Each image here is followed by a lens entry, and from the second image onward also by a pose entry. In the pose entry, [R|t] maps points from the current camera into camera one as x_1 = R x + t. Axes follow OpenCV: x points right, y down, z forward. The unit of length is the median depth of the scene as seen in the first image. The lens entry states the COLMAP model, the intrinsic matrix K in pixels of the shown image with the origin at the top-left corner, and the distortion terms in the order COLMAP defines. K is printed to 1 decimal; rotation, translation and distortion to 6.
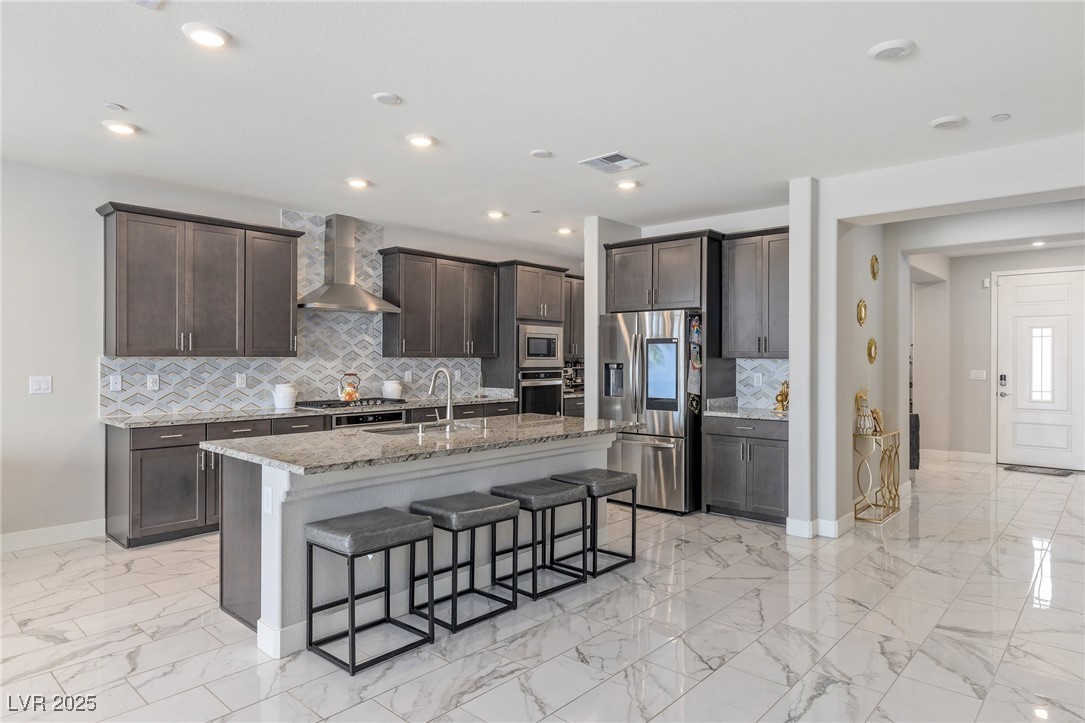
lens RADIAL K [[632.7, 0, 540.7], [0, 632.7, 359.0], [0, 0, 1]] dist [-0.026627, 0.000379]
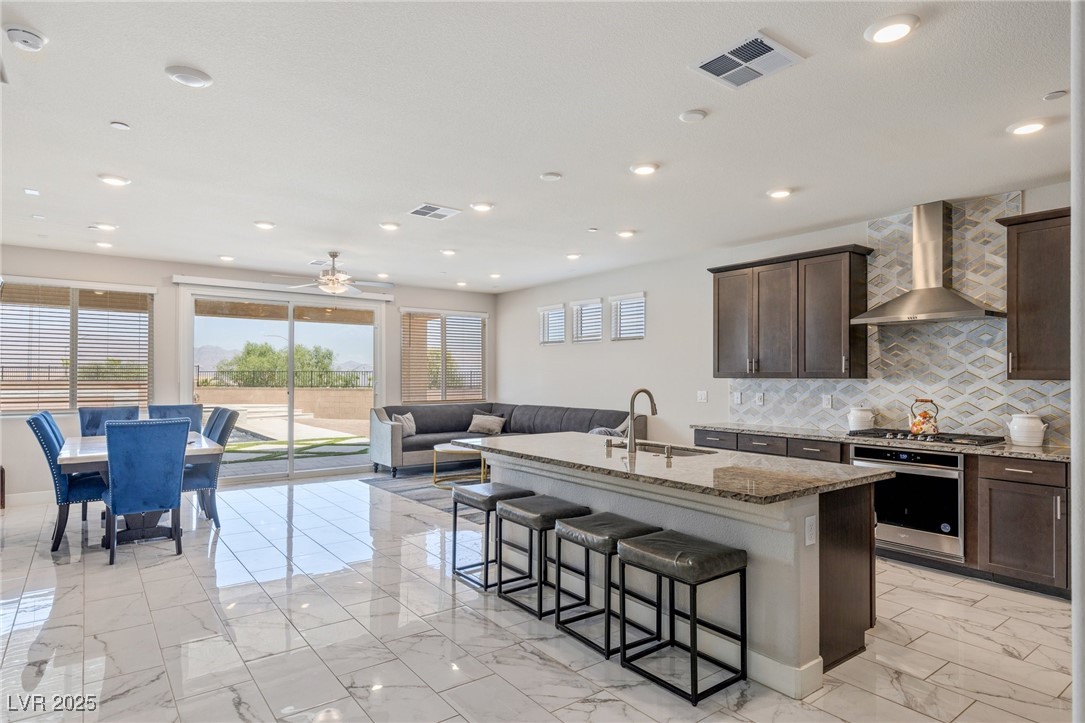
lens RADIAL K [[606.5, 0, 567.4], [0, 606.5, 383.1], [0, 0, 1]] dist [0.004446, 0.000056]
pose [[-0.152460, 0.008578, -0.988272, 0.577036], [-0.006420, 0.999933, 0.009669, -0.002948], [0.988289, 0.007819, -0.152395, 0.730679]]
